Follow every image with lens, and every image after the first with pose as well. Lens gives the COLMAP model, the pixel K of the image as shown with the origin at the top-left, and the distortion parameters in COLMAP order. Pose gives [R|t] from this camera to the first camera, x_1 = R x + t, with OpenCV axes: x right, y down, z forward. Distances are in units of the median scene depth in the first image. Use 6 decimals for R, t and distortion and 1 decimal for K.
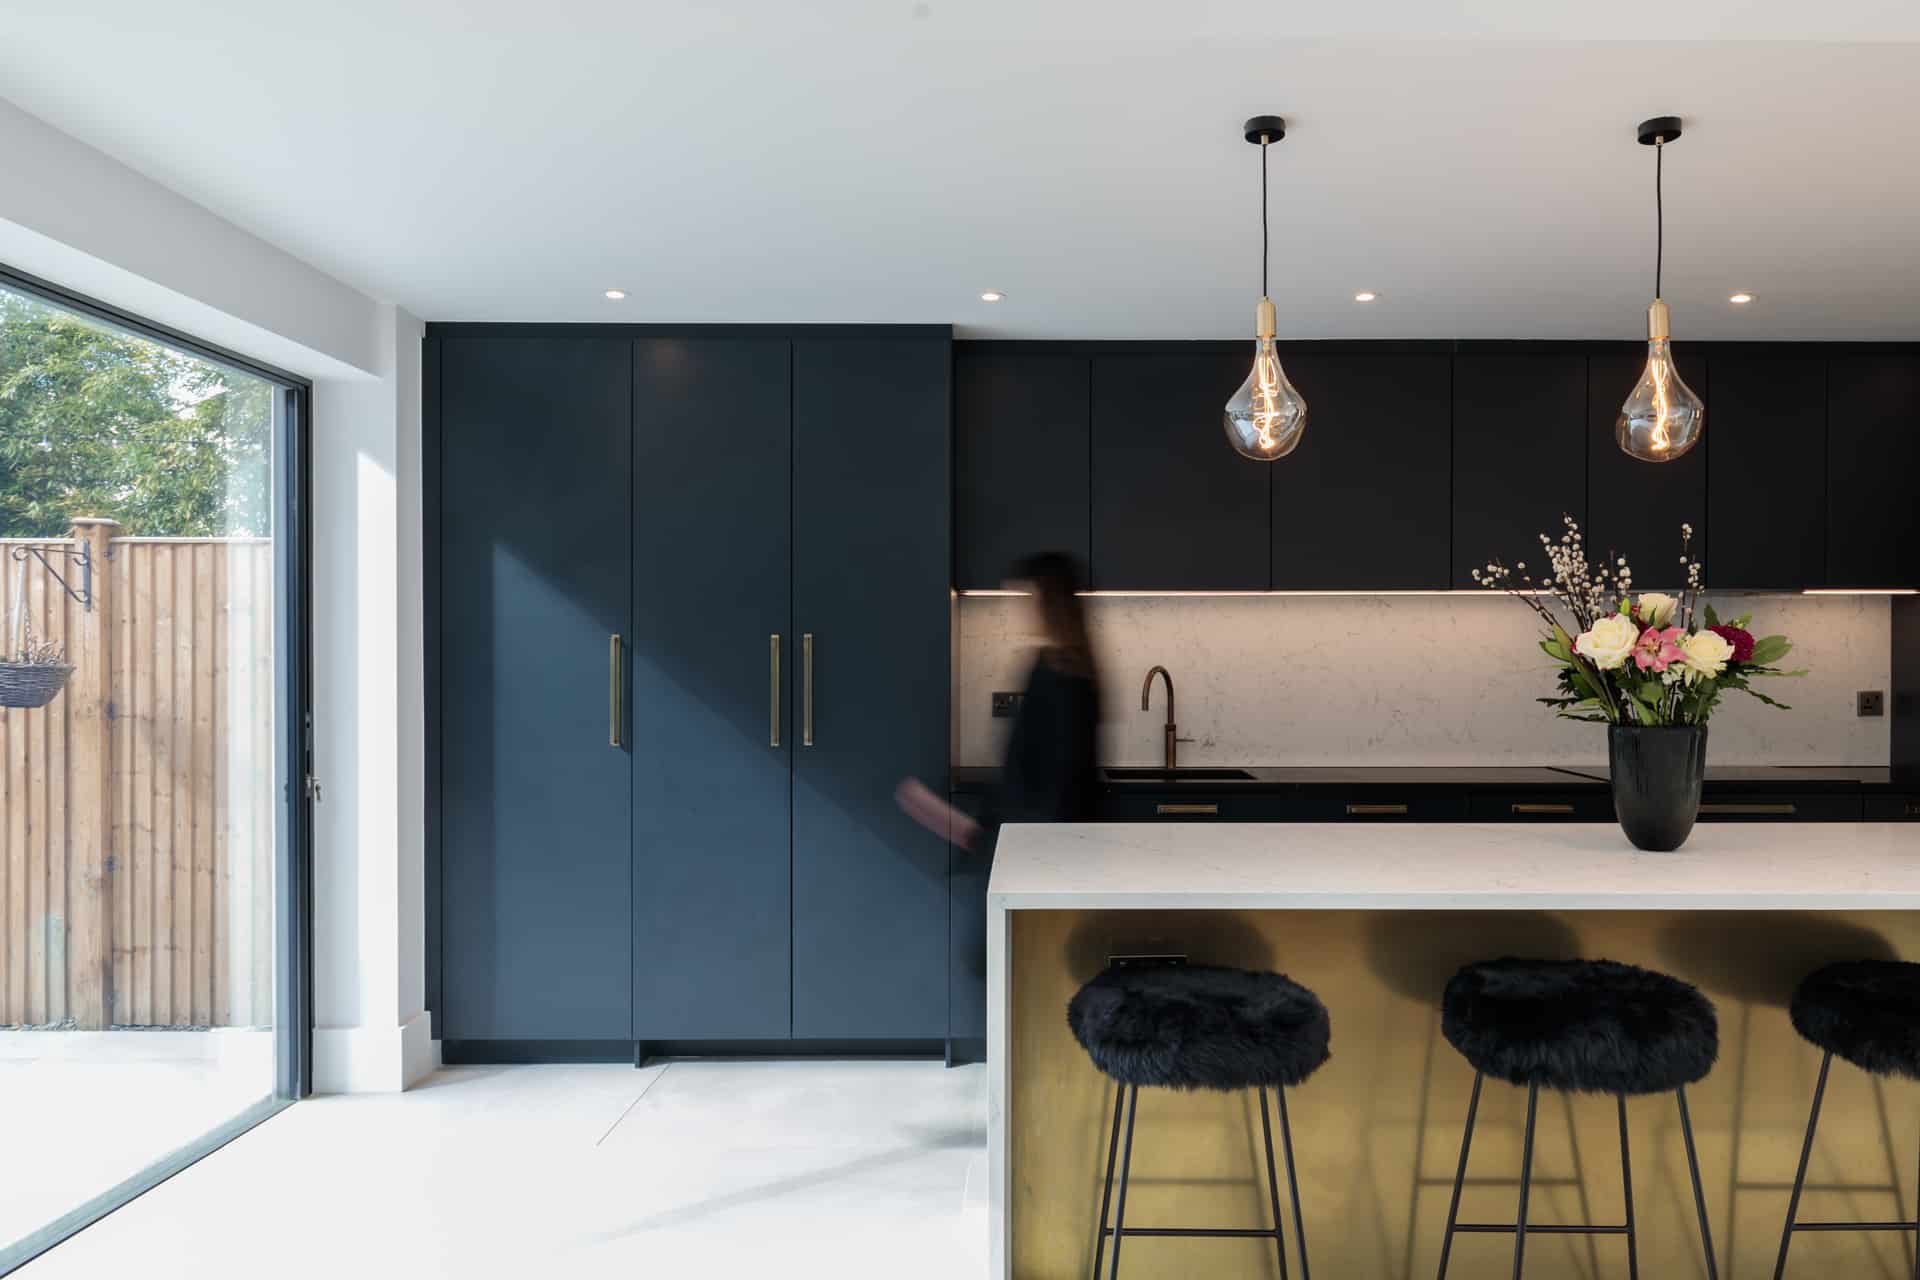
lens RADIAL K [[1289.6, 0, 1018.3], [0, 1289.6, 654.6], [0, 0, 1]] dist [-0.003000, -0.005687]
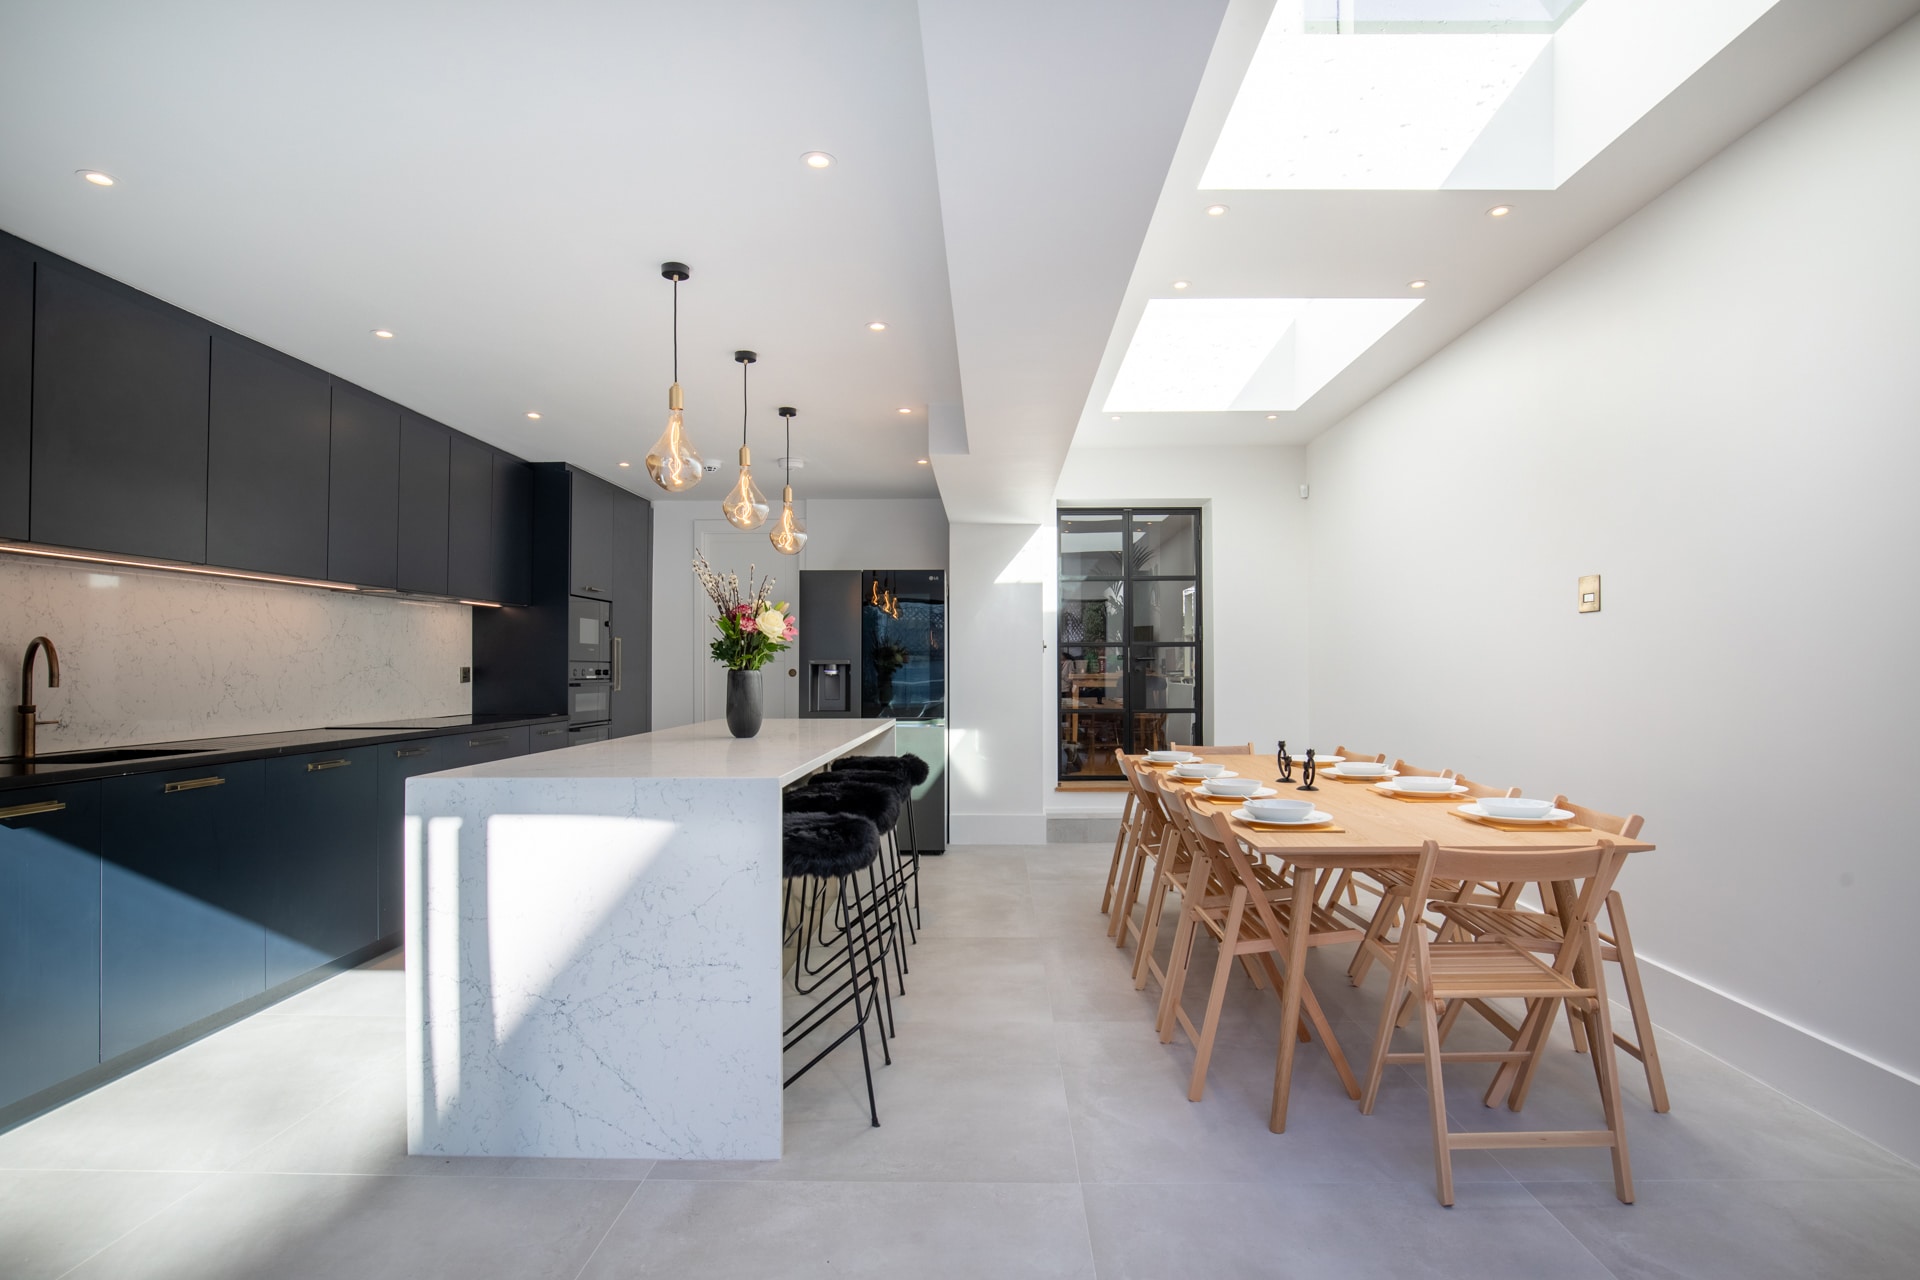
lens RADIAL K [[973.5, 0, 984.9], [0, 973.5, 657.2], [0, 0, 1]] dist [-0.004022, -0.002019]
pose [[0.016790, 0.008984, 0.999819, -0.590518], [-0.001215, 0.999959, -0.008965, 0.030878], [-0.999858, -0.001064, 0.016800, 0.398897]]
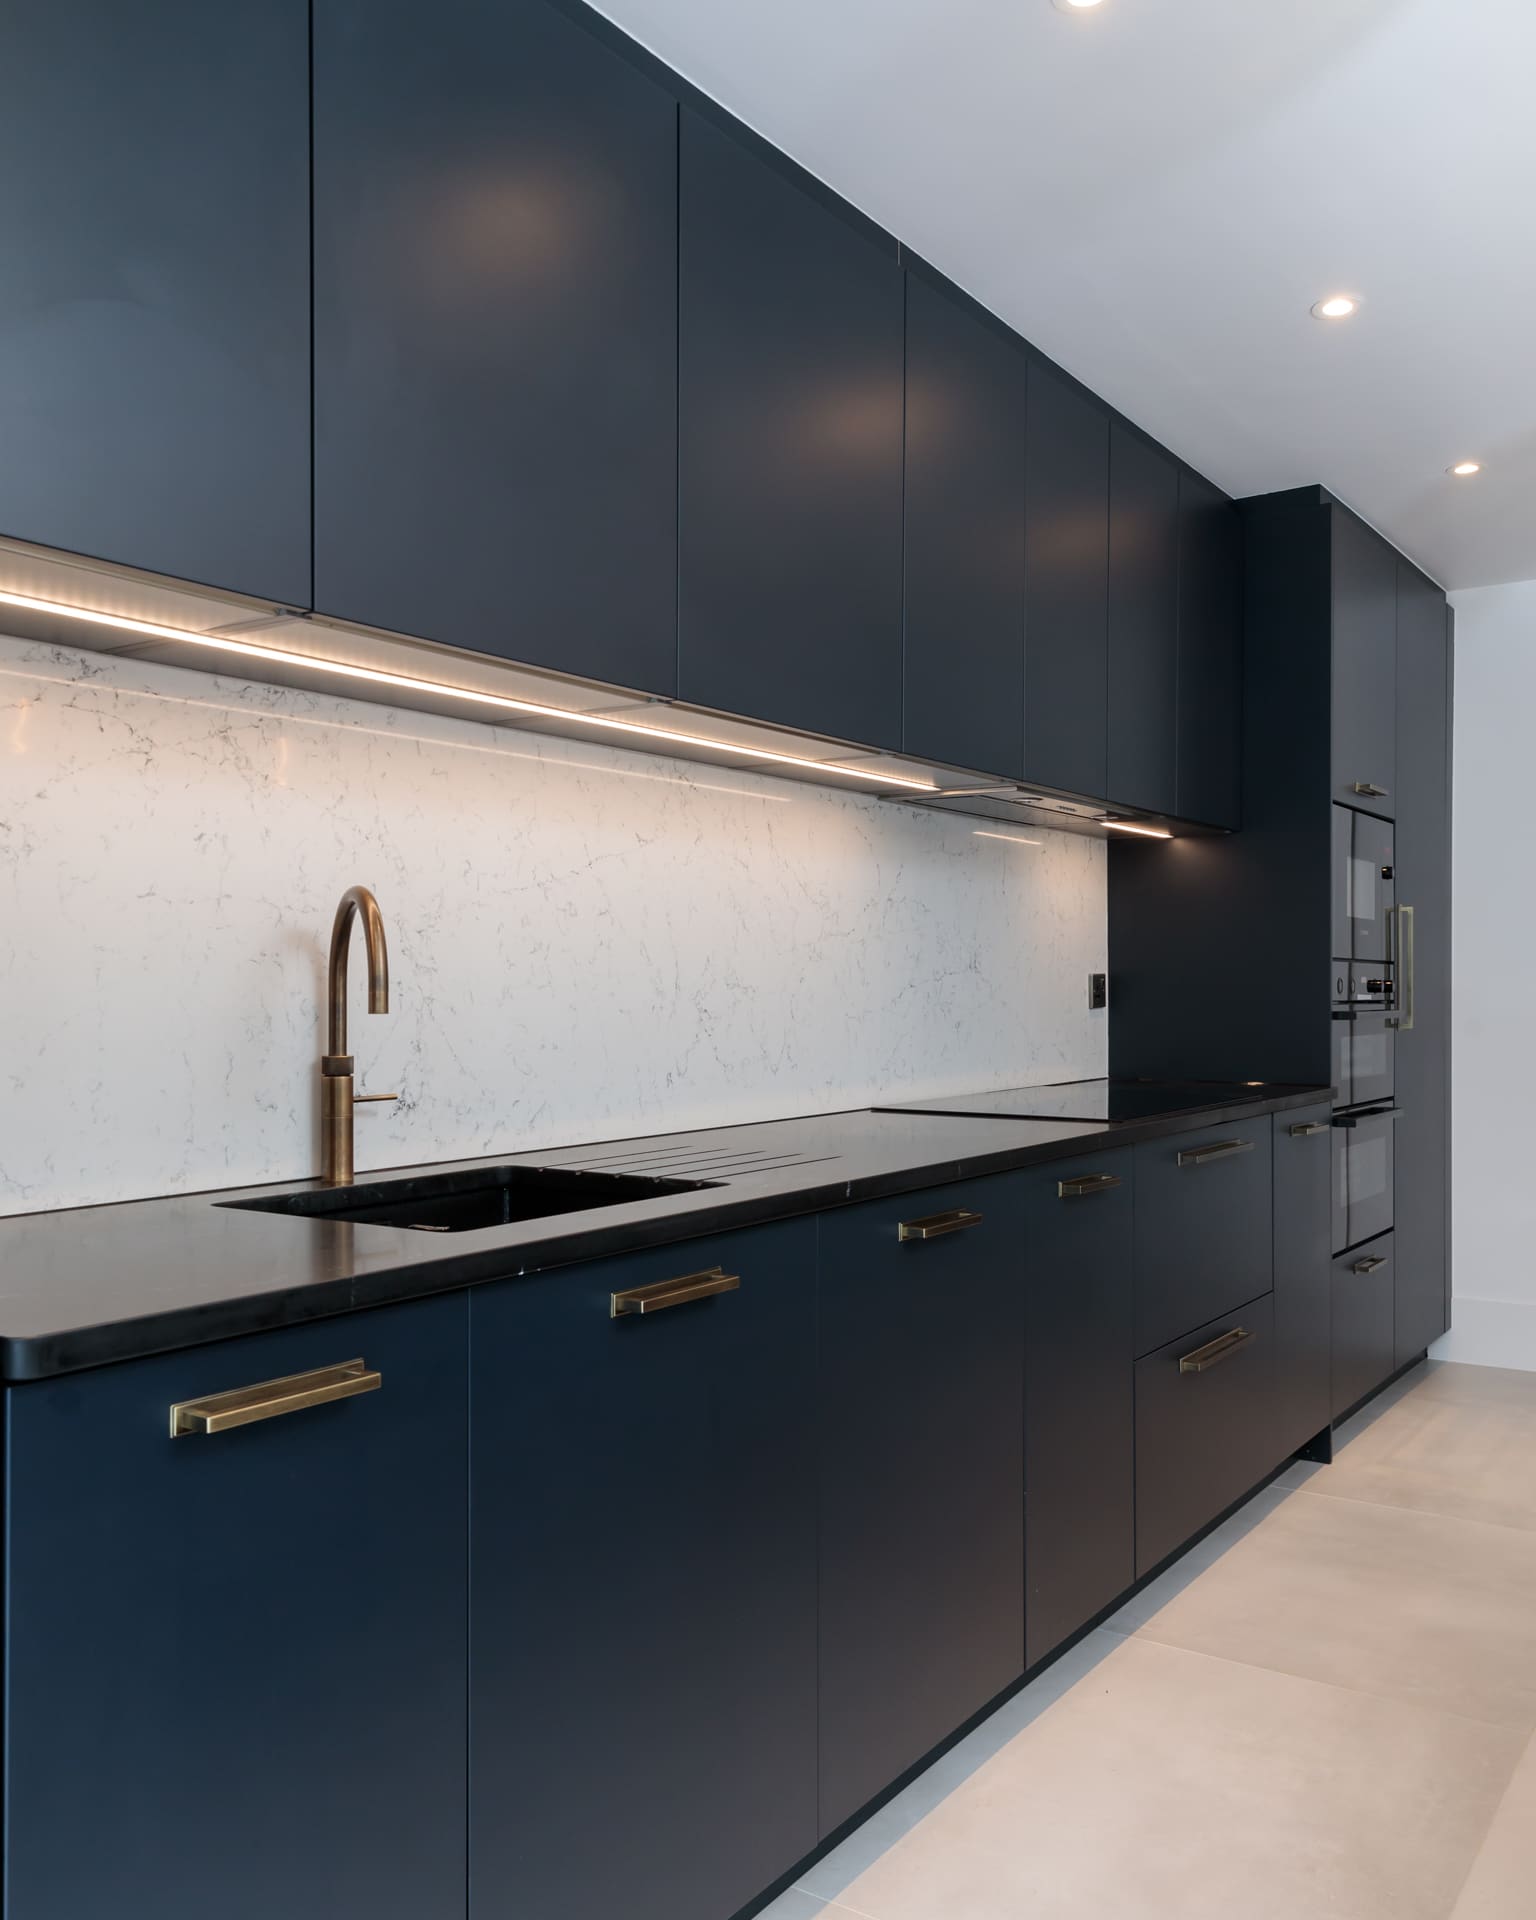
lens RADIAL K [[1679.5, 0, 834.4], [0, 1679.5, 995.6], [0, 0, 1]] dist [0.013526, 0.011126]
pose [[0.529675, -0.006768, 0.848174, -0.231098], [0.000698, 0.999971, 0.007543, 0.038734], [-0.848201, -0.003403, 0.529664, 0.728044]]
